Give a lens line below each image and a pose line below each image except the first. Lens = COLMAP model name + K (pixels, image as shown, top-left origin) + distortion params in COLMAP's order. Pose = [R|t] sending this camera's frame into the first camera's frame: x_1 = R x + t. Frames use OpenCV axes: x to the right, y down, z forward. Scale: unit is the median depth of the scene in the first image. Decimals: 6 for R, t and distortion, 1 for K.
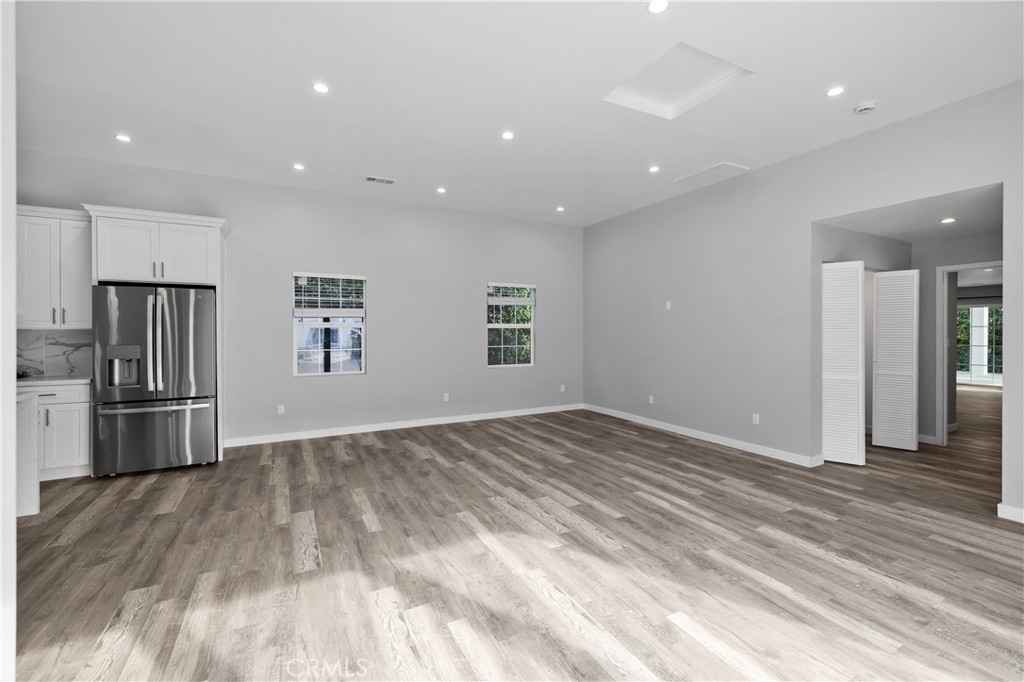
lens RADIAL K [[436.2, 0, 514.4], [0, 436.2, 332.9], [0, 0, 1]] dist [0.003560, 0.000193]
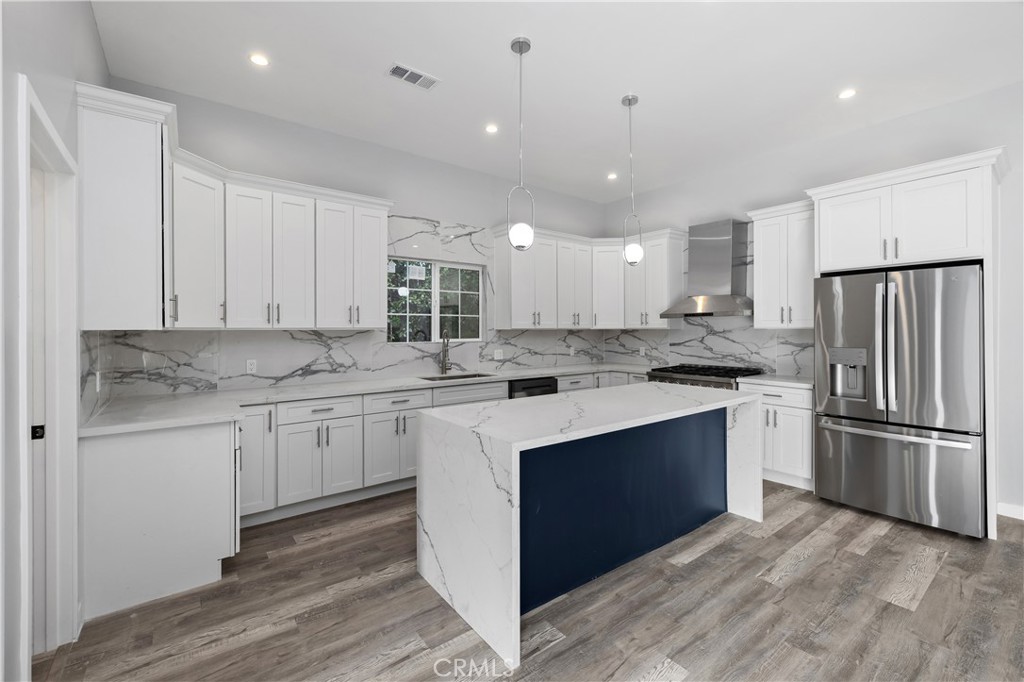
lens RADIAL K [[436.2, 0, 518.0], [0, 436.2, 329.2], [0, 0, 1]] dist [0.003560, 0.000193]
pose [[0.176089, -0.002523, -0.984371, -0.191828], [-0.002808, 0.999991, -0.003065, -0.002247], [0.984370, 0.003304, 0.176080, 0.244341]]
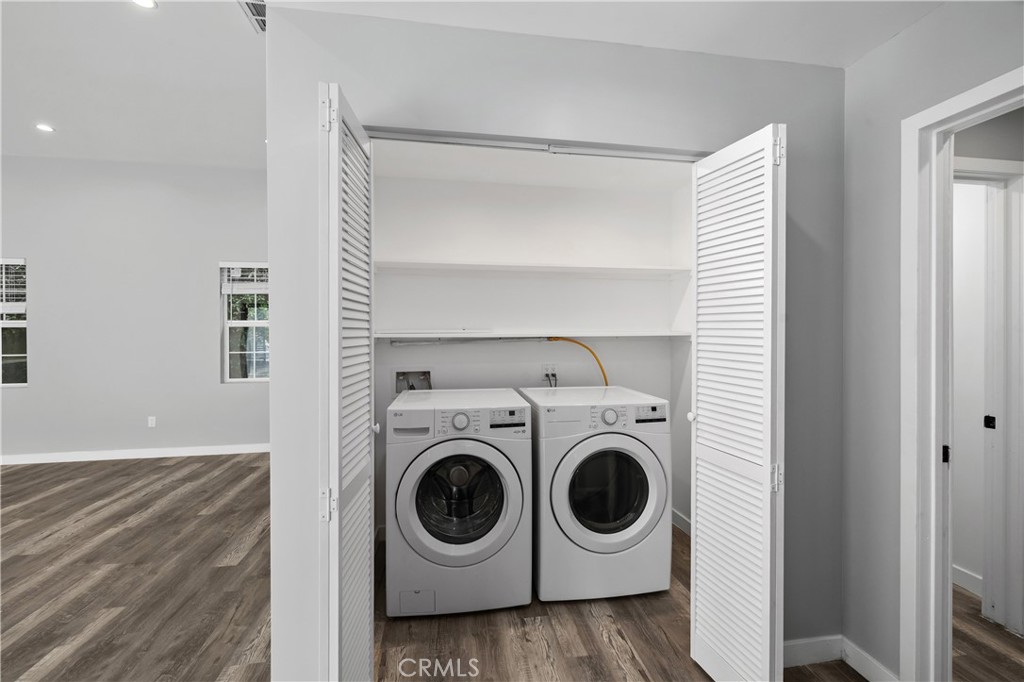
lens RADIAL K [[436.2, 0, 502.3], [0, 436.2, 328.4], [0, 0, 1]] dist [0.003560, 0.000193]
pose [[0.946158, -0.002429, -0.323697, 0.977560], [0.001151, 0.999991, -0.004137, -0.007483], [0.323704, 0.003542, 0.946152, 0.759968]]
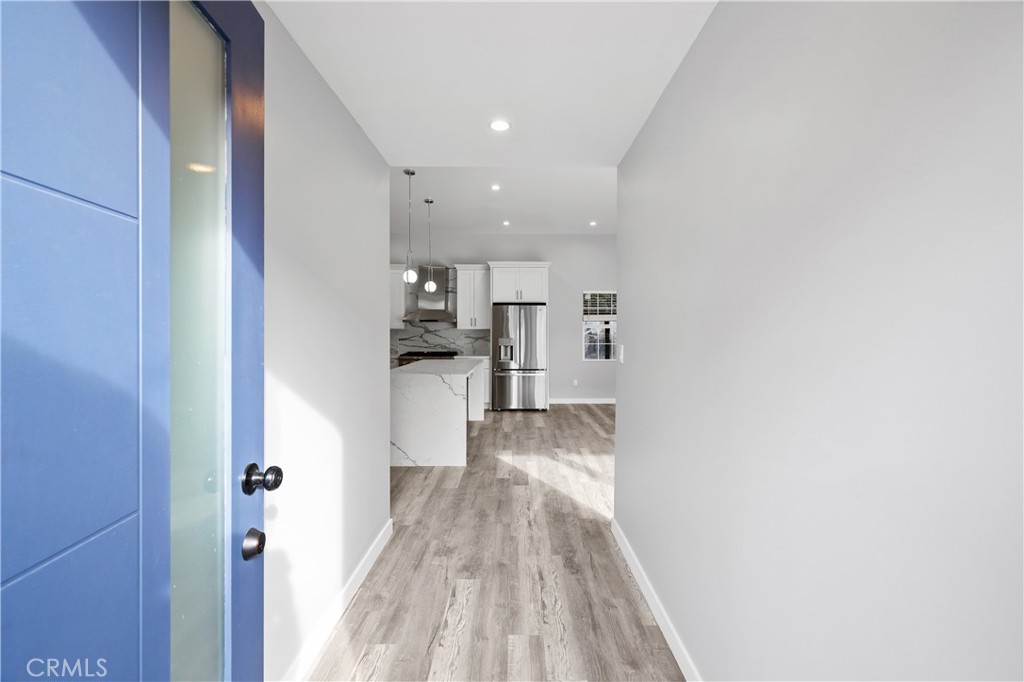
lens RADIAL K [[436.2, 0, 509.5], [0, 436.2, 331.9], [0, 0, 1]] dist [0.003560, 0.000193]
pose [[0.878734, 0.003112, -0.477302, -0.020352], [-0.004552, 0.999988, -0.001862, 0.005420], [0.477291, 0.003809, 0.878737, -0.554316]]
